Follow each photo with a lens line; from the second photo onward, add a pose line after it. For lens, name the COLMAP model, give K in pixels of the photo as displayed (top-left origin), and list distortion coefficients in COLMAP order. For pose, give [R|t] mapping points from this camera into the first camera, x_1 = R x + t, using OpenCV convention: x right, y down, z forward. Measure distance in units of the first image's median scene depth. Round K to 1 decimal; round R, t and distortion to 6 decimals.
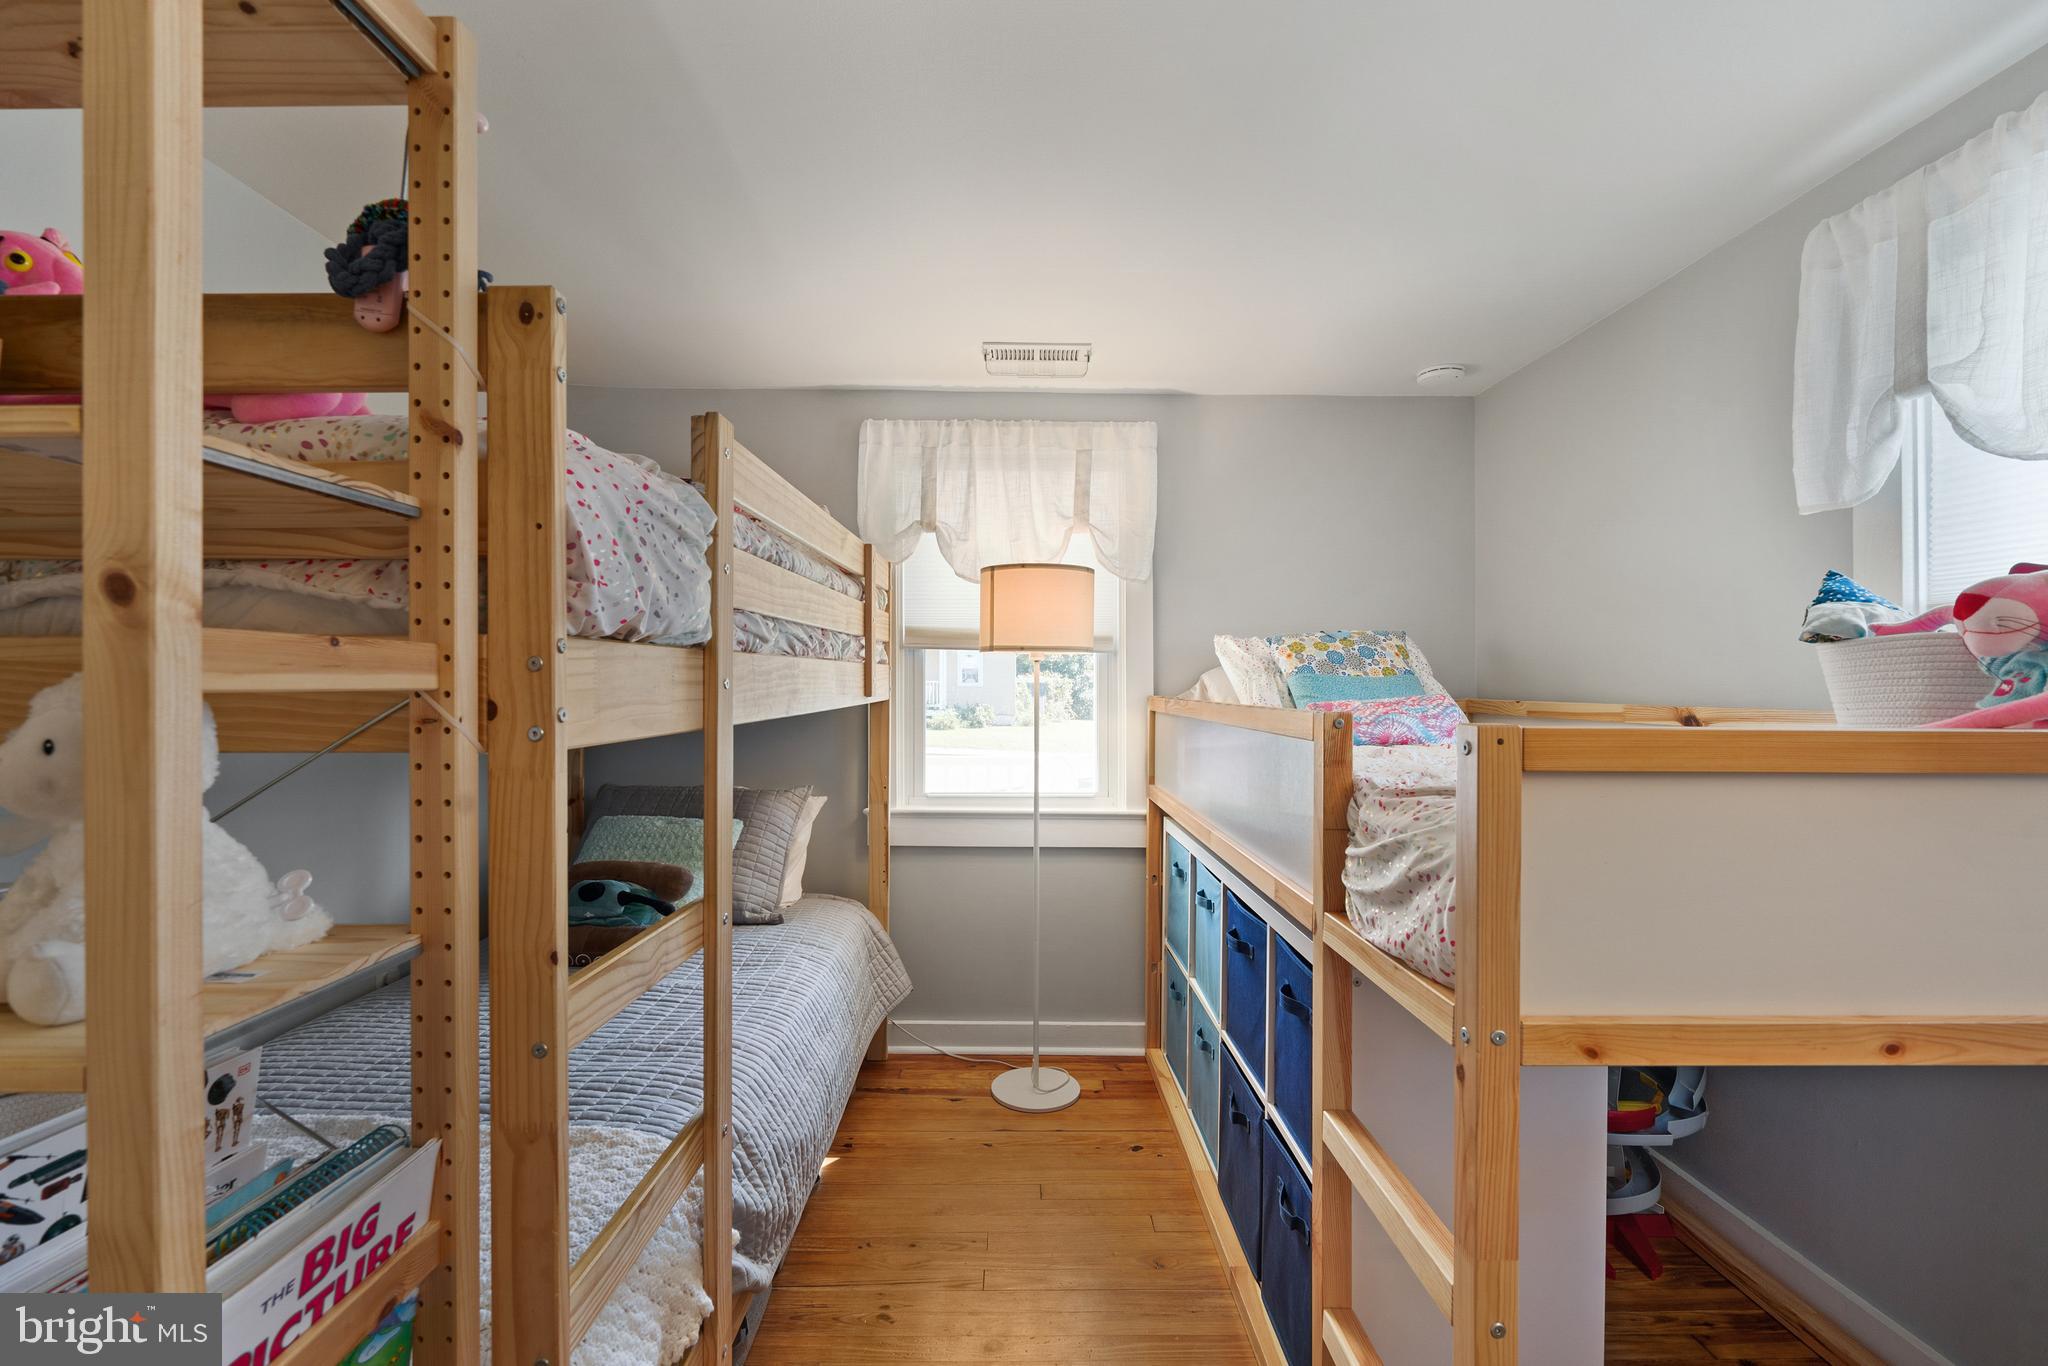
lens RADIAL K [[895.9, 0, 1021.1], [0, 895.9, 684.2], [0, 0, 1]] dist [-0.007540, 0.002177]
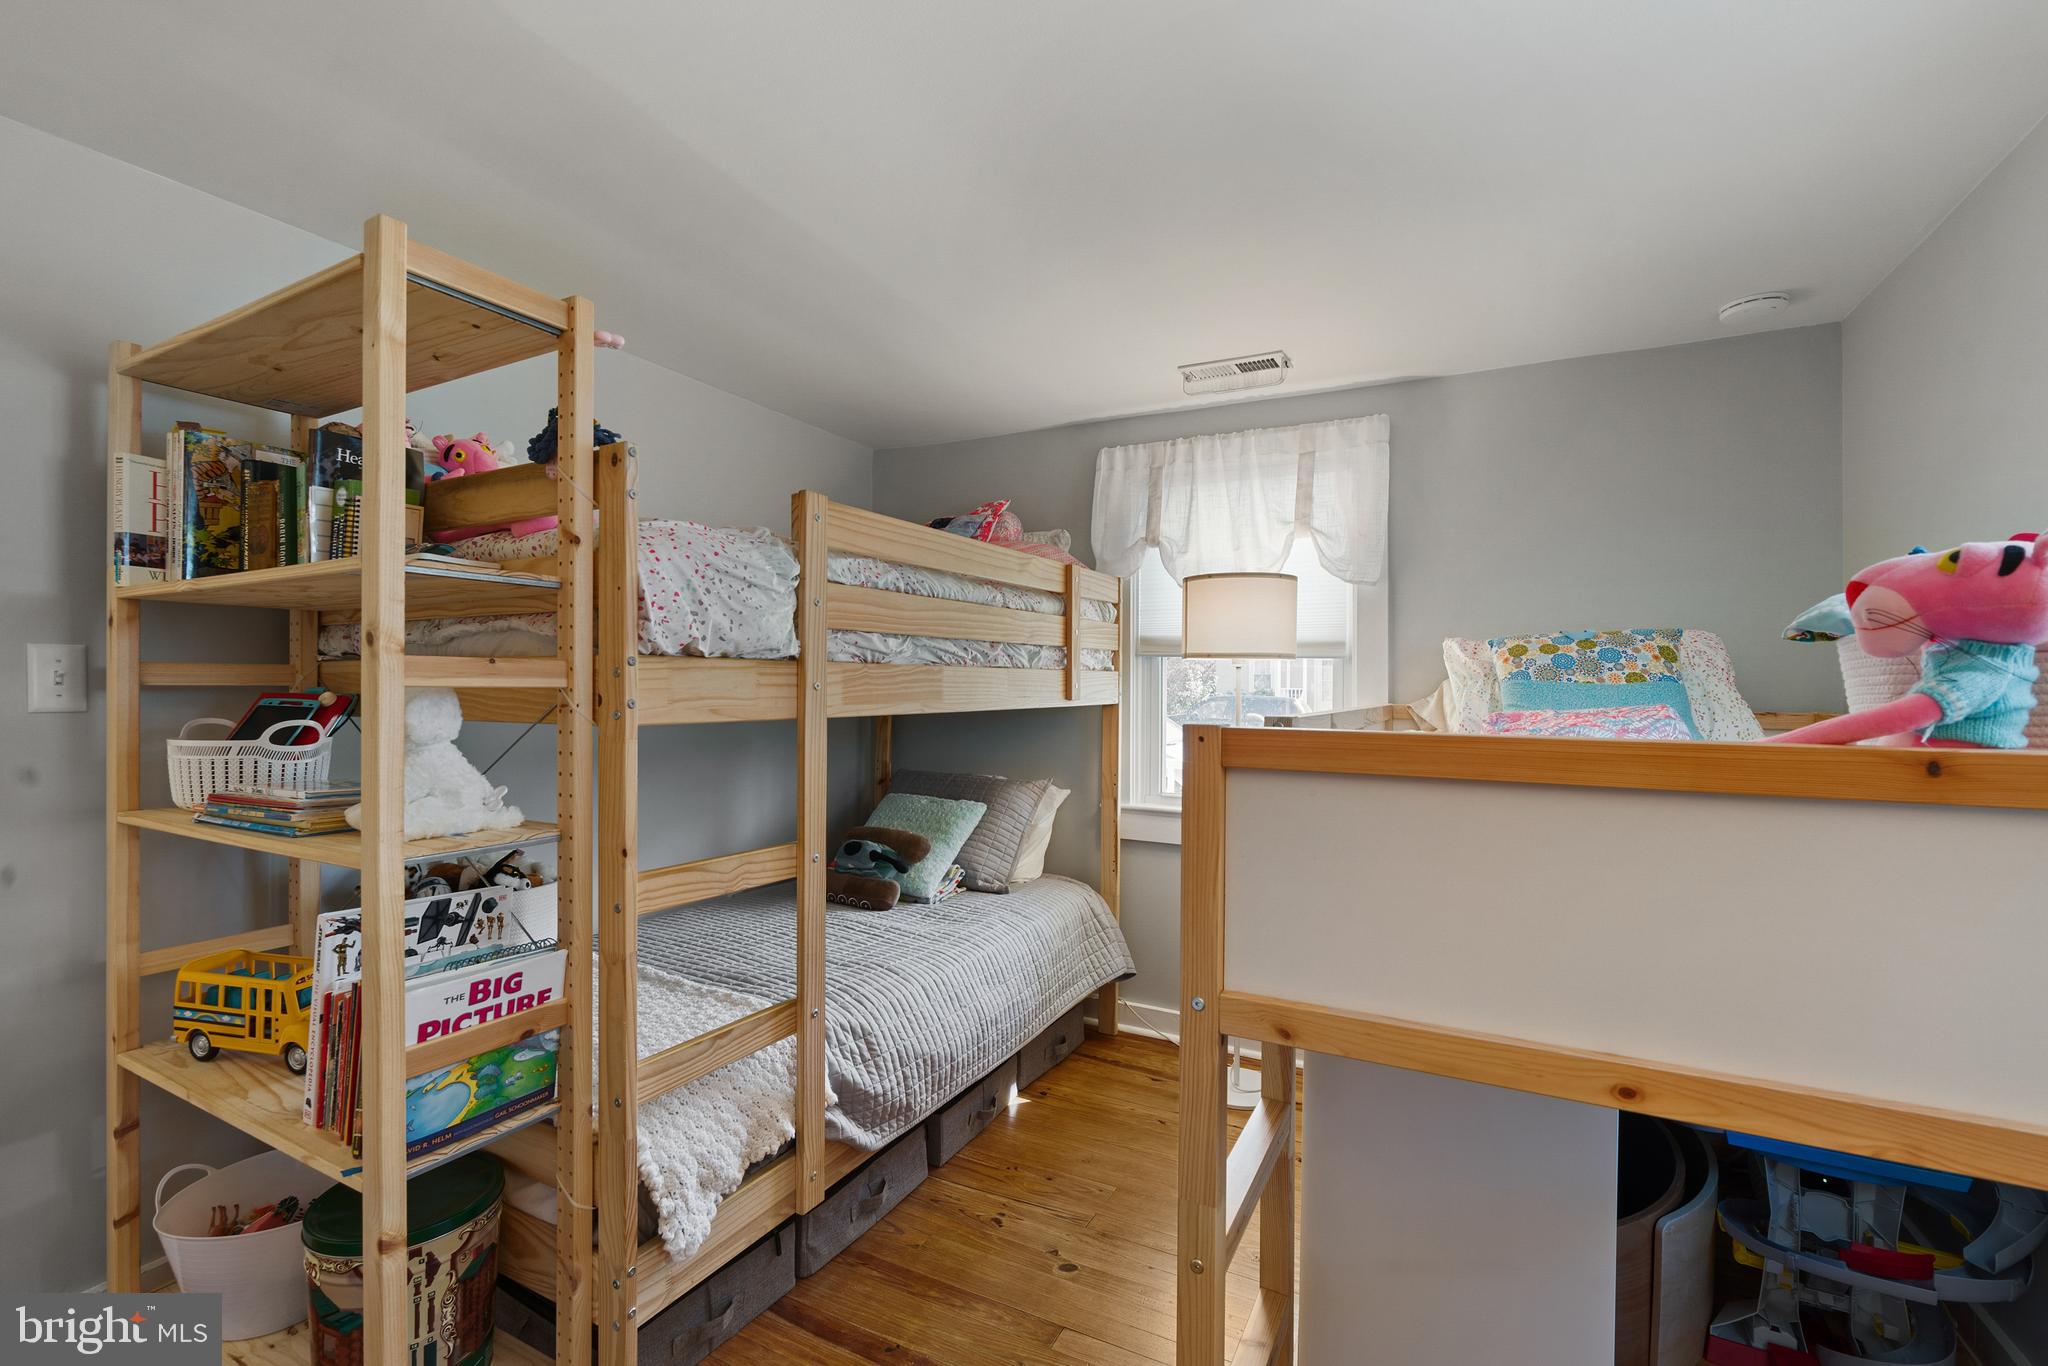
lens RADIAL K [[895.9, 0, 980.9], [0, 895.9, 687.8], [0, 0, 1]] dist [-0.007540, 0.002177]
pose [[0.874261, 0.005593, -0.485424, 0.313833], [-0.007309, 0.999972, -0.001641, 0.001293], [0.485401, 0.004983, 0.874277, -0.042198]]
